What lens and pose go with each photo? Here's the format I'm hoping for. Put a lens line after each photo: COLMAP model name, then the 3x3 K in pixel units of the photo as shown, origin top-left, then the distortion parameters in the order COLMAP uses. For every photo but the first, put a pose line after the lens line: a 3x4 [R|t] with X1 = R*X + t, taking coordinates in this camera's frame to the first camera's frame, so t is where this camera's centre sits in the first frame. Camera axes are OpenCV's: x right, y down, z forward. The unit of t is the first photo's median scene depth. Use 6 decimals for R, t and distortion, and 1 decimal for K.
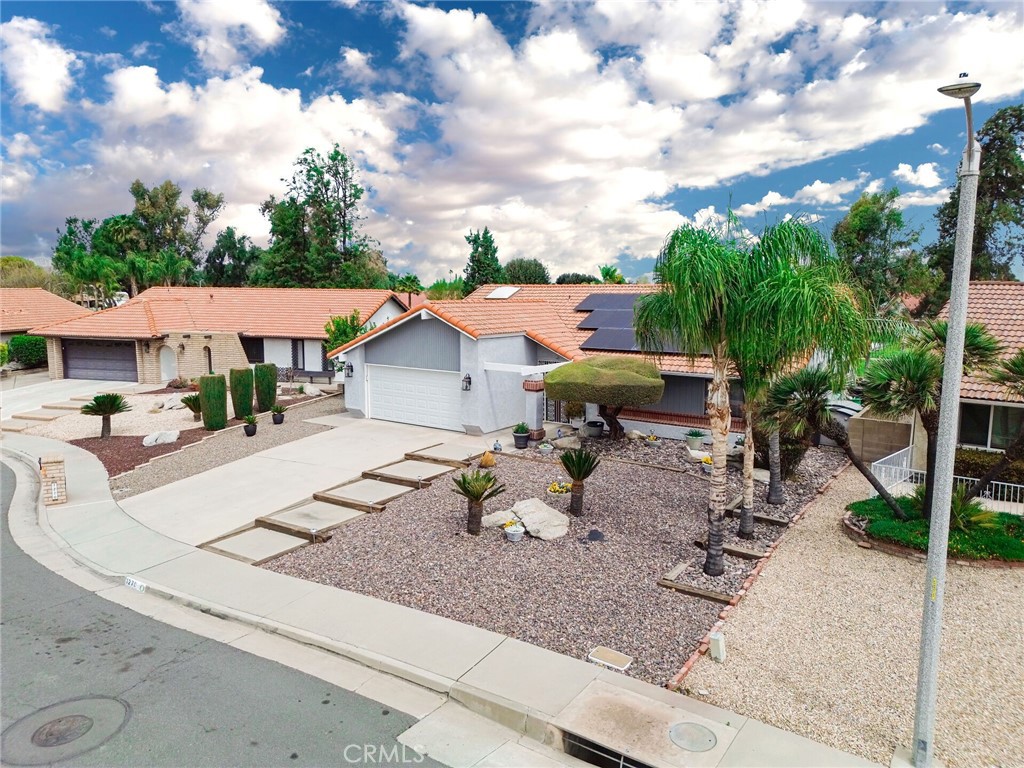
lens RADIAL K [[716.2, 0, 512.0], [0, 716.2, 384.0], [0, 0, 1]] dist [0.085343, -0.094971]
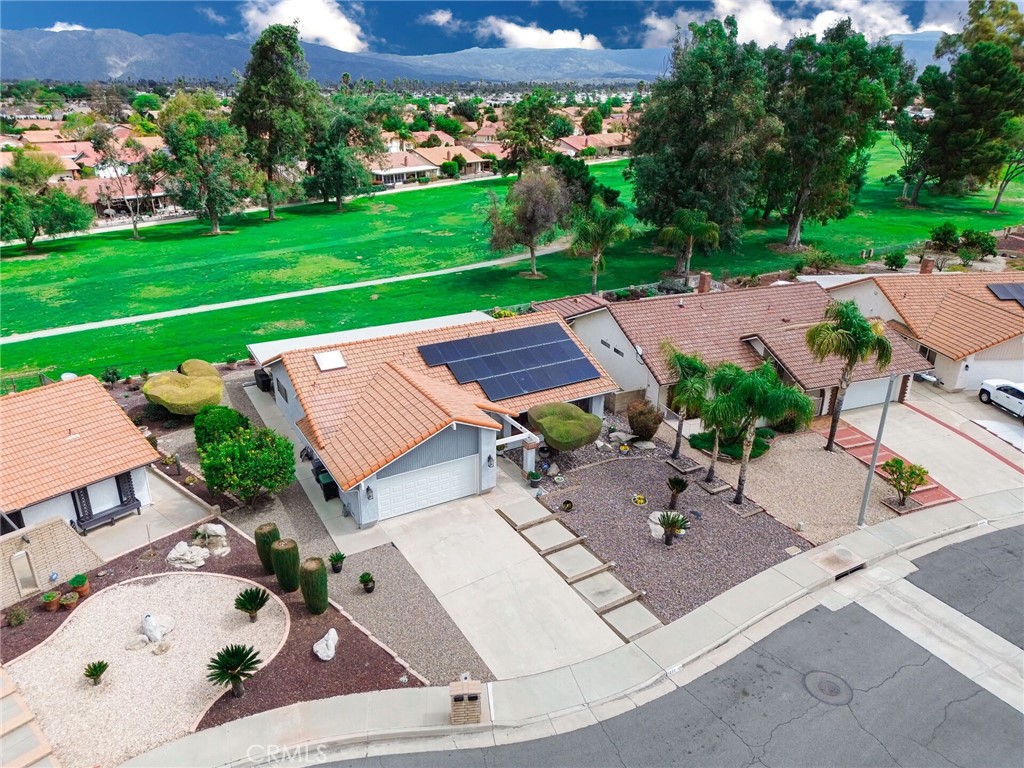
lens RADIAL K [[716.2, 0, 512.0], [0, 716.2, 384.0], [0, 0, 1]] dist [0.085343, -0.094971]
pose [[0.428221, -0.344040, 0.835621, -1.833437], [0.115489, 0.937946, 0.326986, -0.939437], [-0.896264, -0.043517, 0.441381, 0.602176]]
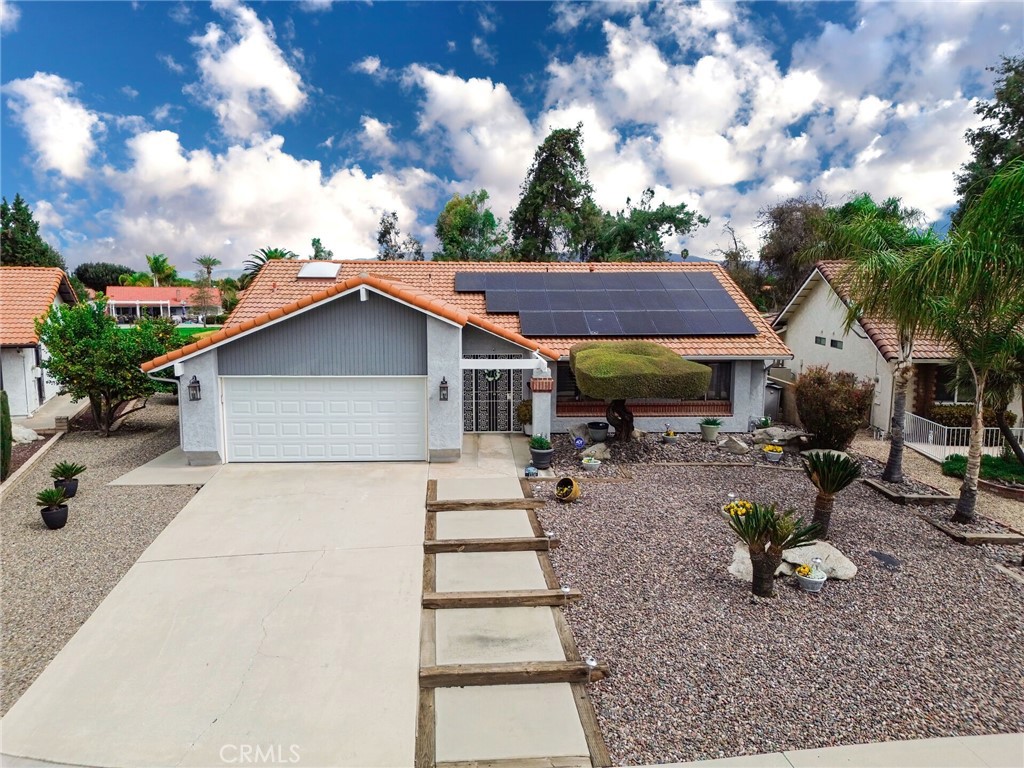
lens RADIAL K [[716.2, 0, 512.0], [0, 716.2, 384.0], [0, 0, 1]] dist [0.085343, -0.094971]
pose [[0.791046, -0.079906, 0.606516, -0.710934], [0.080452, 0.996410, 0.026344, -0.034368], [-0.606443, 0.027956, 0.794635, 0.645192]]
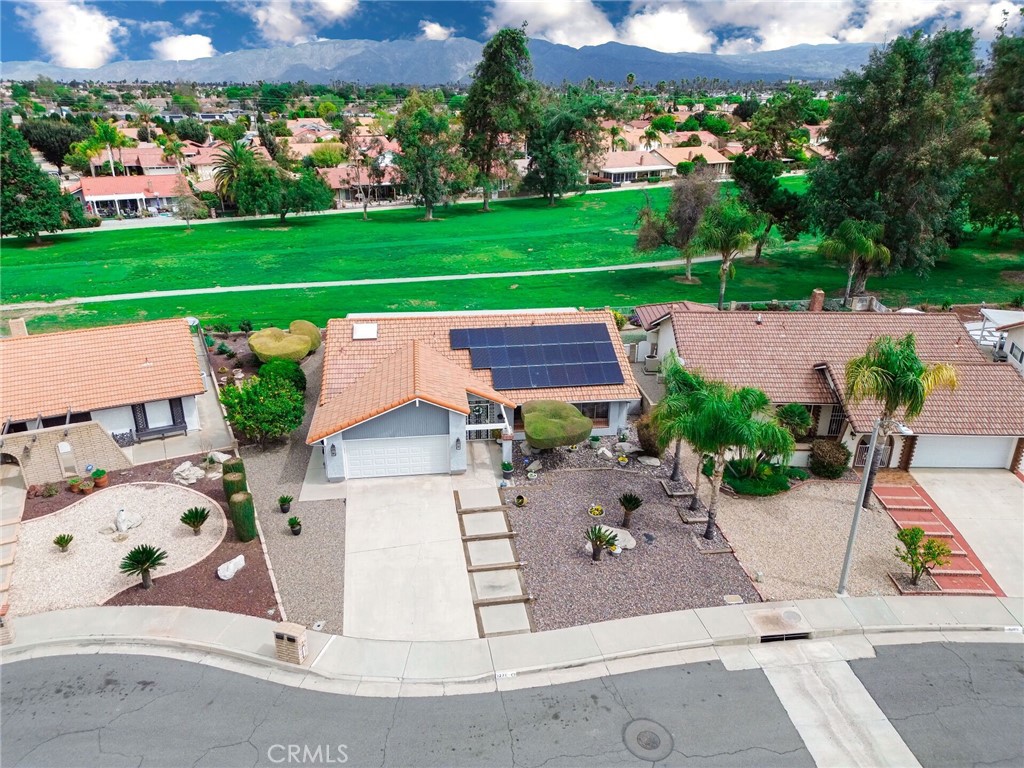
lens RADIAL K [[716.2, 0, 512.0], [0, 716.2, 384.0], [0, 0, 1]] dist [0.085343, -0.094971]
pose [[0.741520, -0.256106, 0.620127, -1.338150], [0.087403, 0.953276, 0.289181, -0.827879], [-0.665213, -0.160233, 0.729258, -0.118975]]
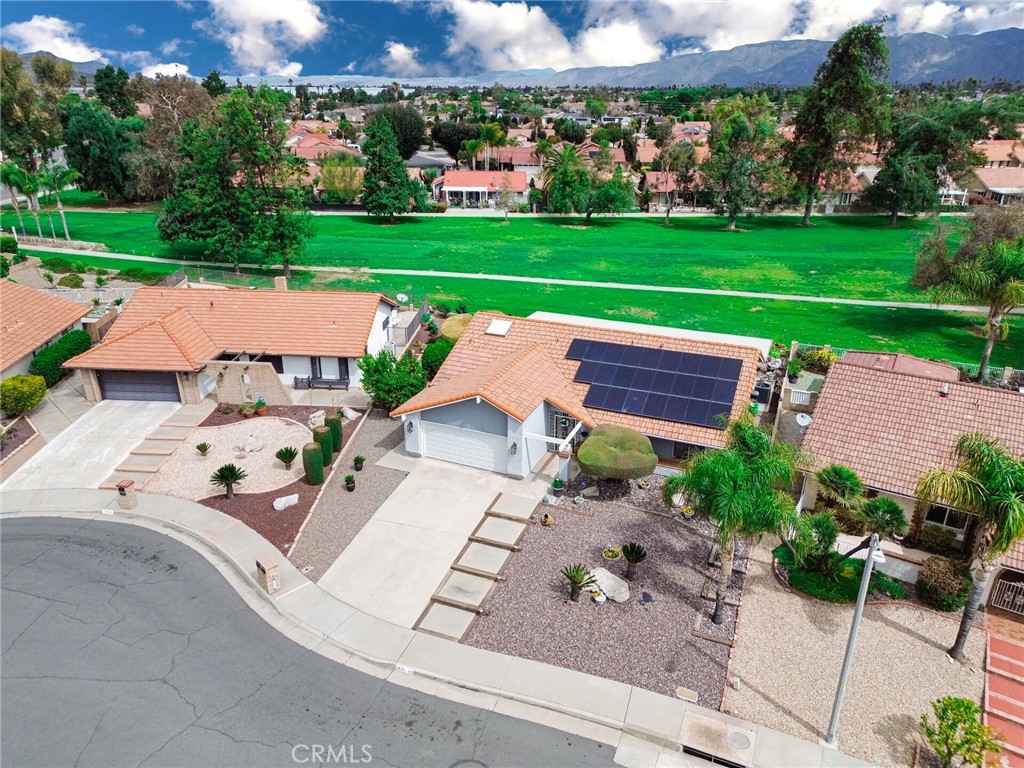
lens RADIAL K [[720.5, 0, 510.8], [0, 720.5, 374.7], [0, 0, 1]] dist [0.079242, -0.070976]
pose [[0.979522, -0.074402, 0.187084, -0.527583], [0.026863, 0.969202, 0.244797, -0.799928], [-0.199536, -0.234758, 0.951354, -0.519715]]
